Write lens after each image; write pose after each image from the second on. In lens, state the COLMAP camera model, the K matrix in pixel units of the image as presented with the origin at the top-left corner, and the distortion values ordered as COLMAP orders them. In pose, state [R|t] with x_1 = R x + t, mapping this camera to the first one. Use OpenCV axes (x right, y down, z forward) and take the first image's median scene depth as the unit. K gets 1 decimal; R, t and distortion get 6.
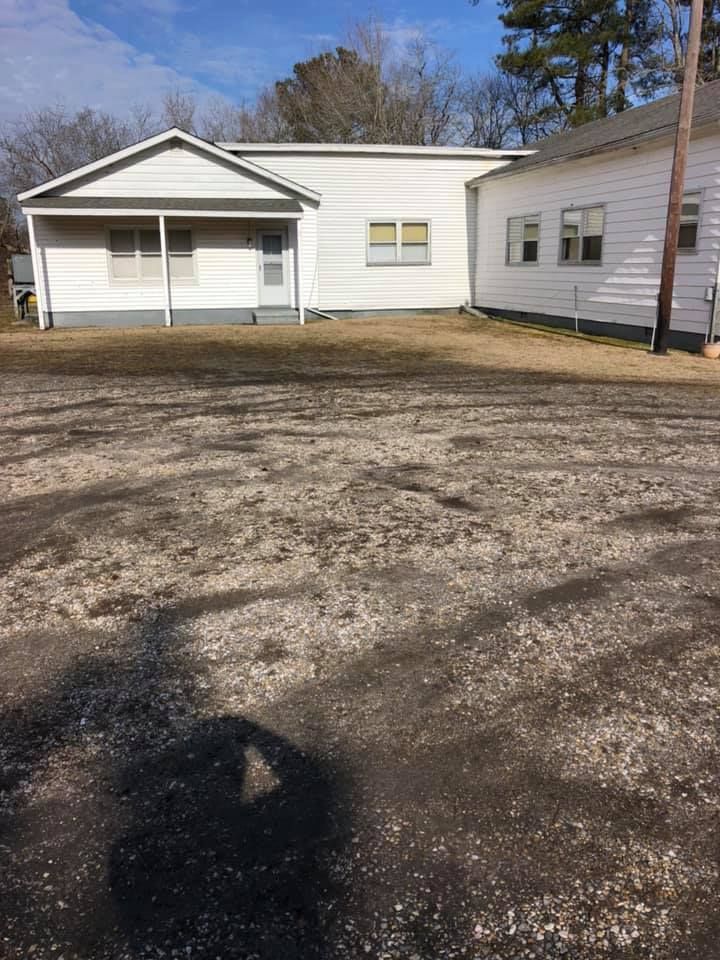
lens RADIAL K [[773.4, 0, 363.9], [0, 773.4, 462.1], [0, 0, 1]] dist [0.039686, -0.031797]
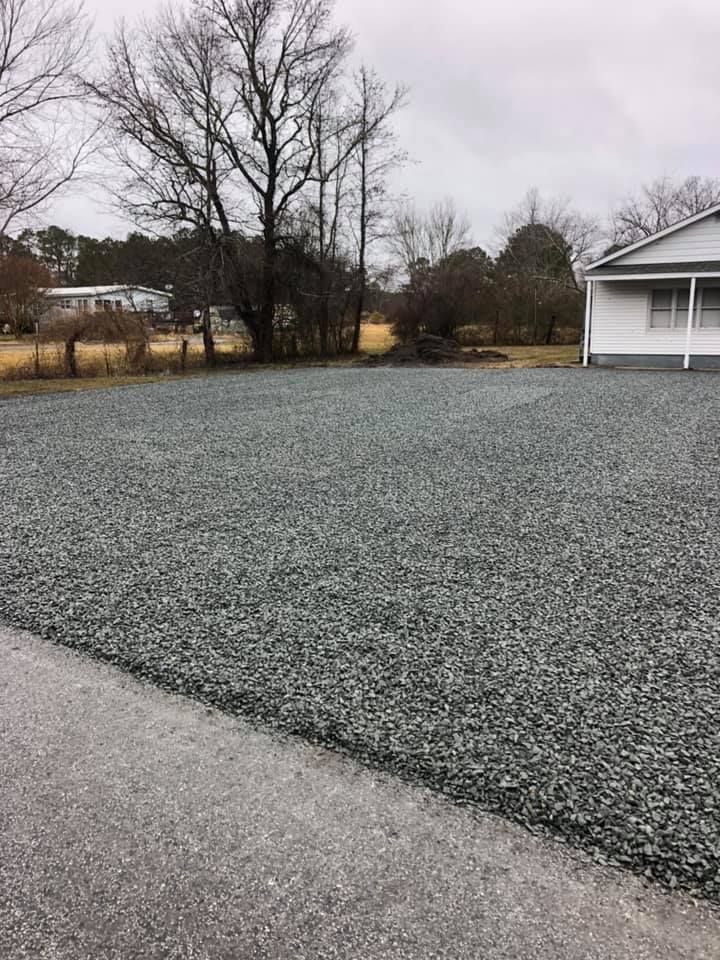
lens RADIAL K [[773.4, 0, 363.9], [0, 773.4, 462.1], [0, 0, 1]] dist [0.039686, -0.031797]
pose [[0.733243, 0.125740, -0.668240, 0.205739], [-0.164203, 0.986412, 0.005432, 0.041705], [0.659842, 0.105744, 0.743926, -0.201366]]
